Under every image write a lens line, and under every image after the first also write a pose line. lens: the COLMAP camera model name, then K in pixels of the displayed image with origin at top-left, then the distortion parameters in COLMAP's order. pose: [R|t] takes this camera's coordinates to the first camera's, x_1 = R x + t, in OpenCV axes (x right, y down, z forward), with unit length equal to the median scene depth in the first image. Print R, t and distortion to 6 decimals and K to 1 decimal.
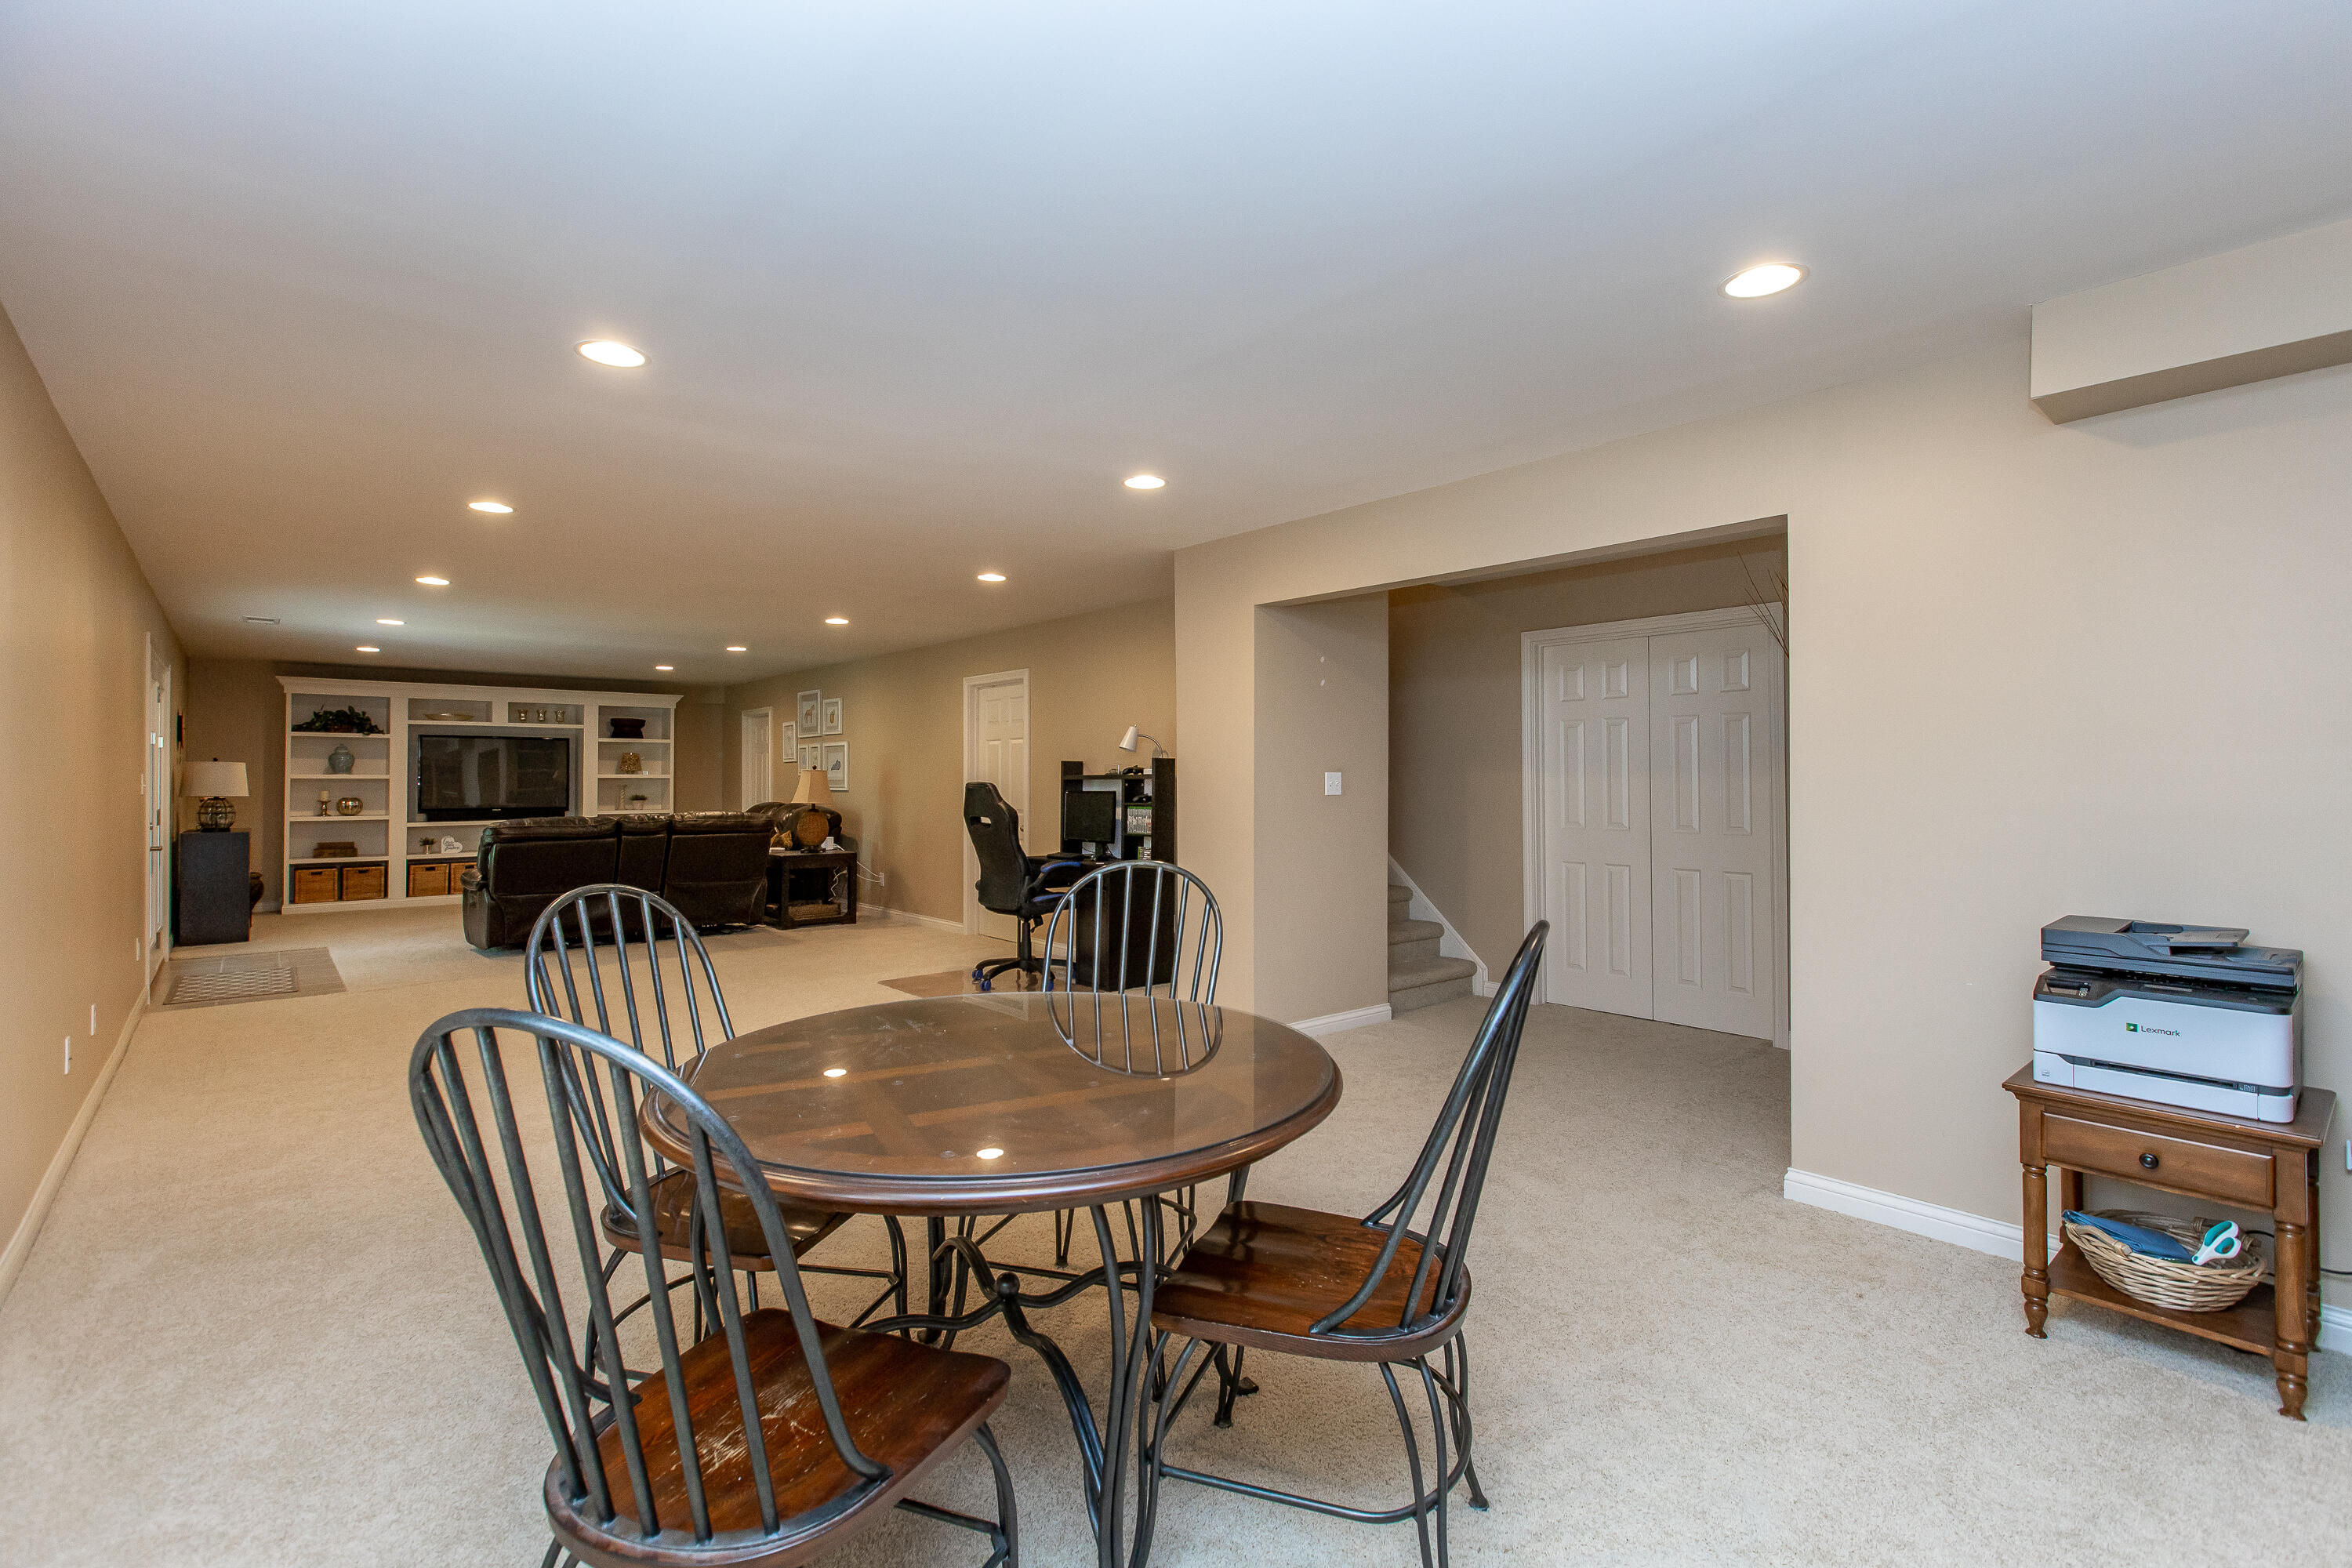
lens RADIAL K [[1063.3, 0, 1191.6], [0, 1063.3, 773.9], [0, 0, 1]] dist [0.005769, 0.000215]
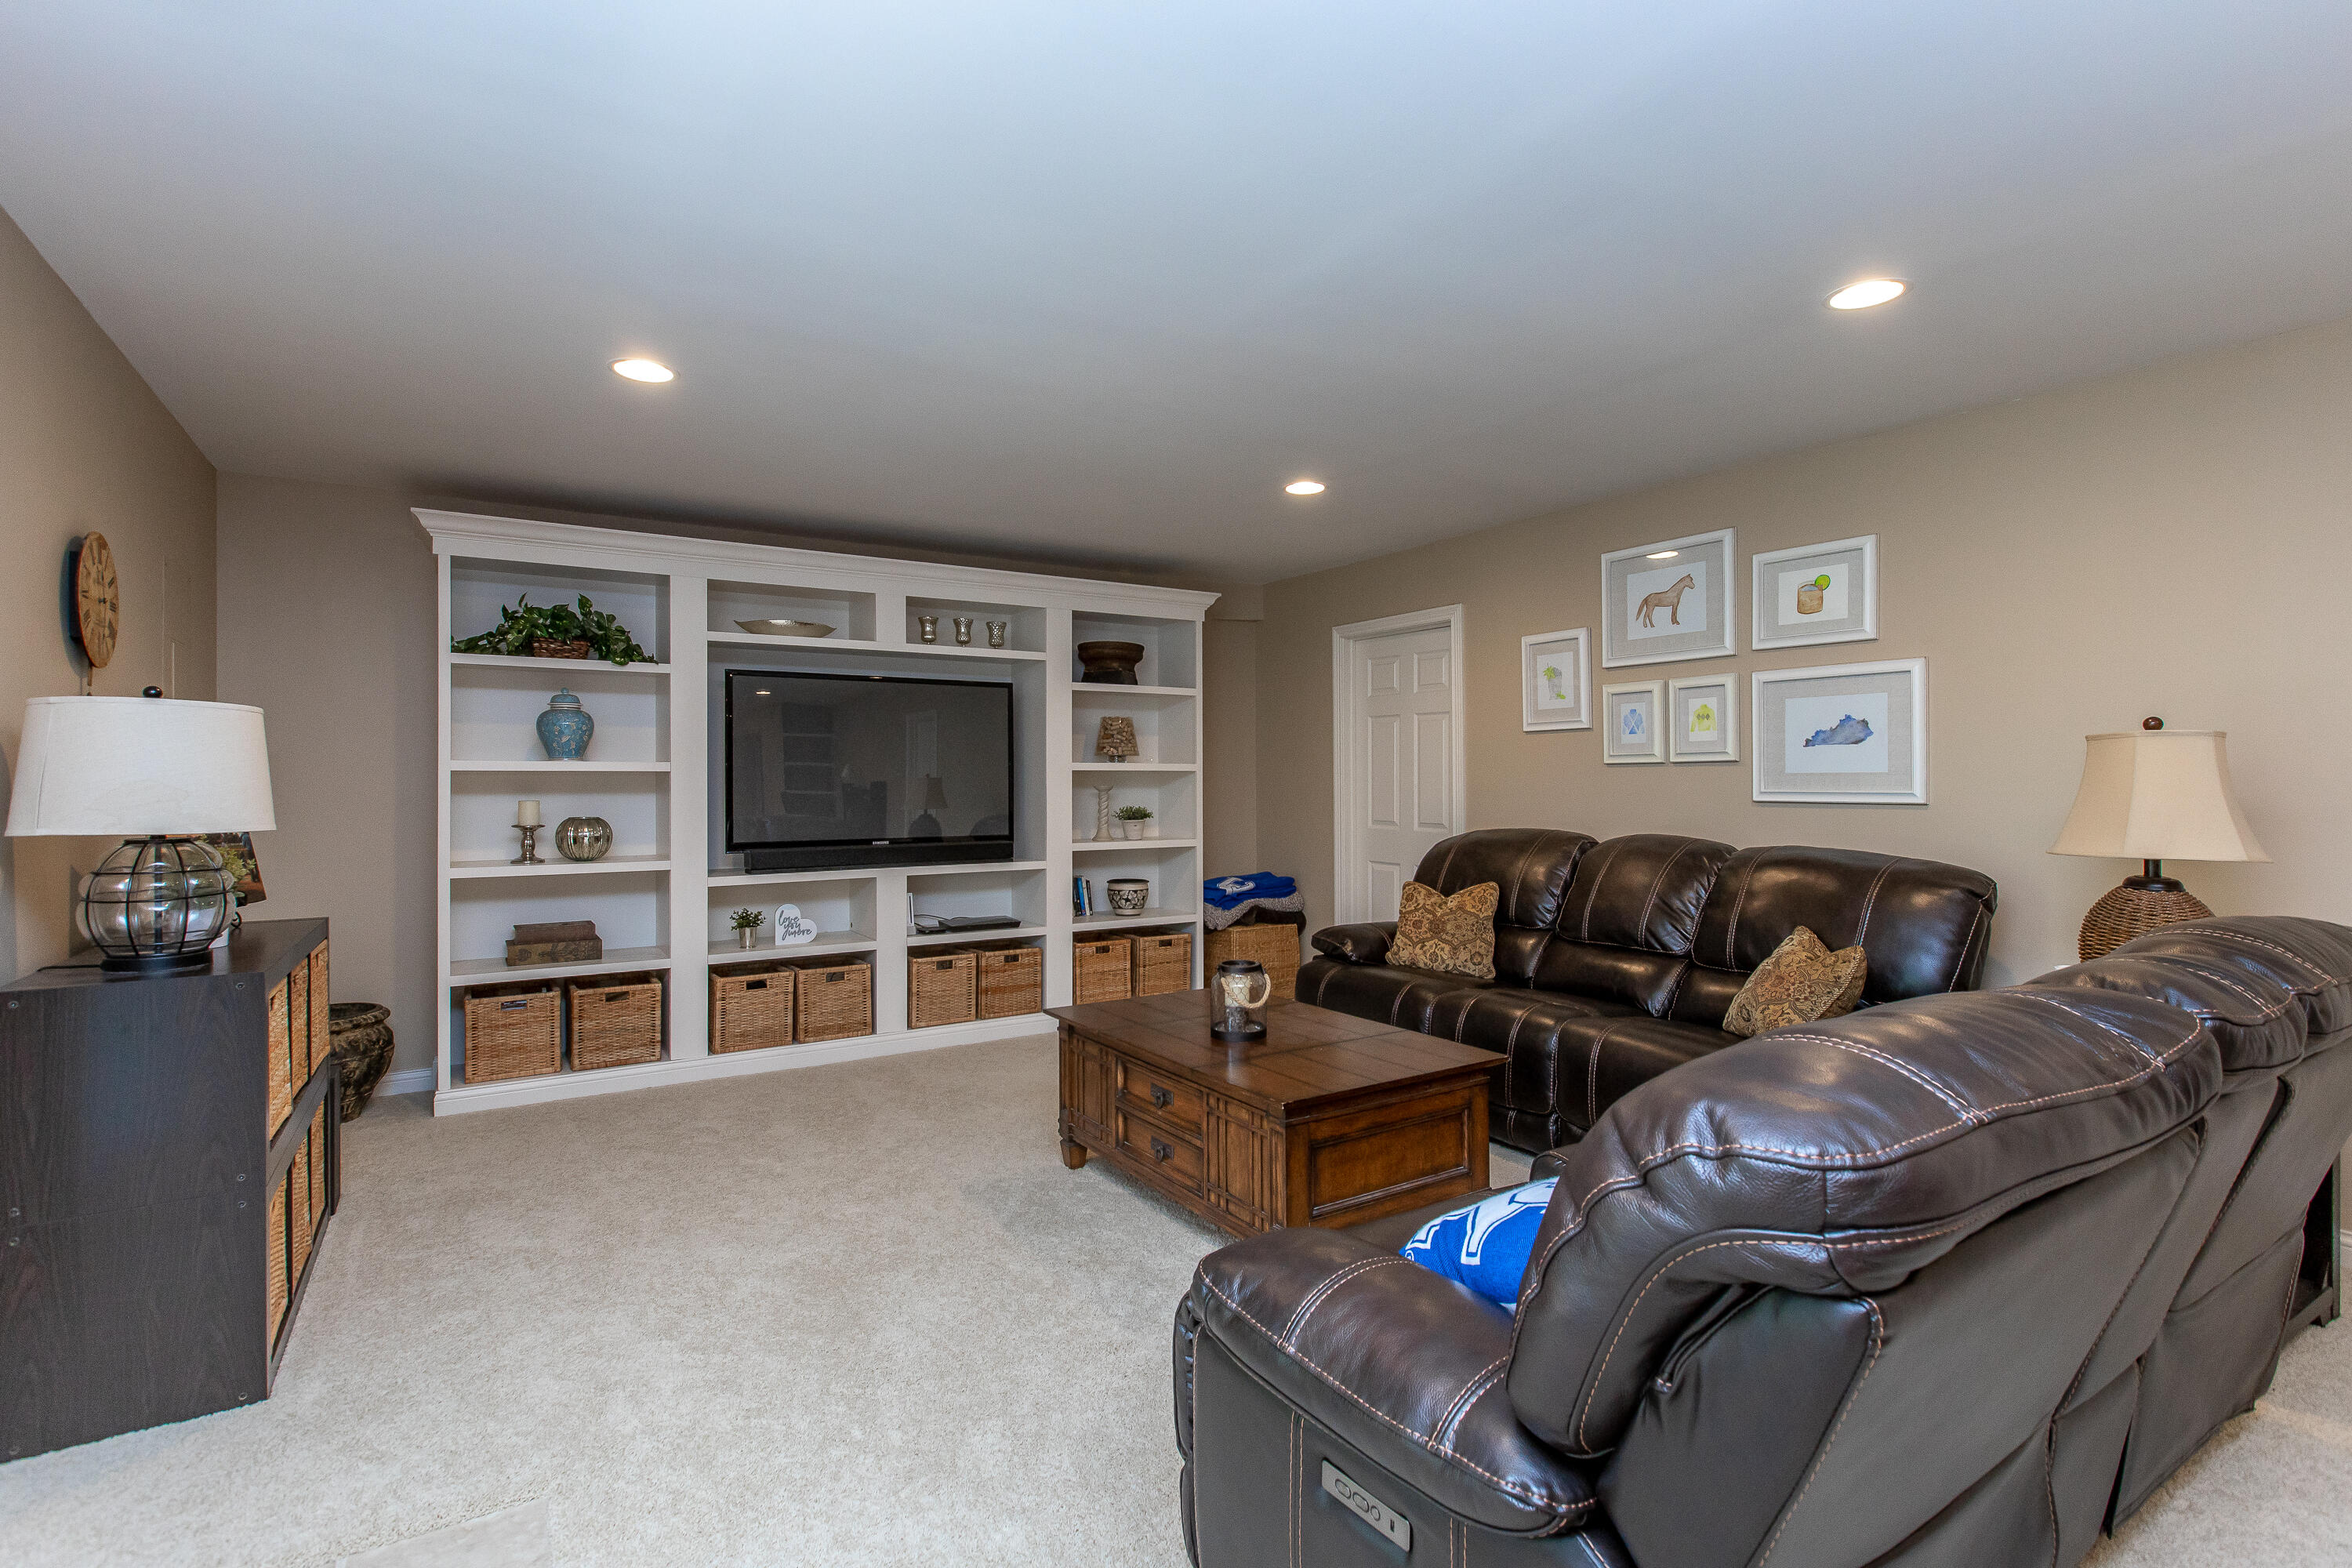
lens RADIAL K [[1063.3, 0, 1162.0], [0, 1063.3, 790.5], [0, 0, 1]] dist [0.005769, 0.000215]
pose [[0.985500, -0.012086, -0.169243, -0.489267], [0.012439, 0.999922, 0.001022, 0.014000], [0.169217, -0.003112, 0.985574, 0.619798]]
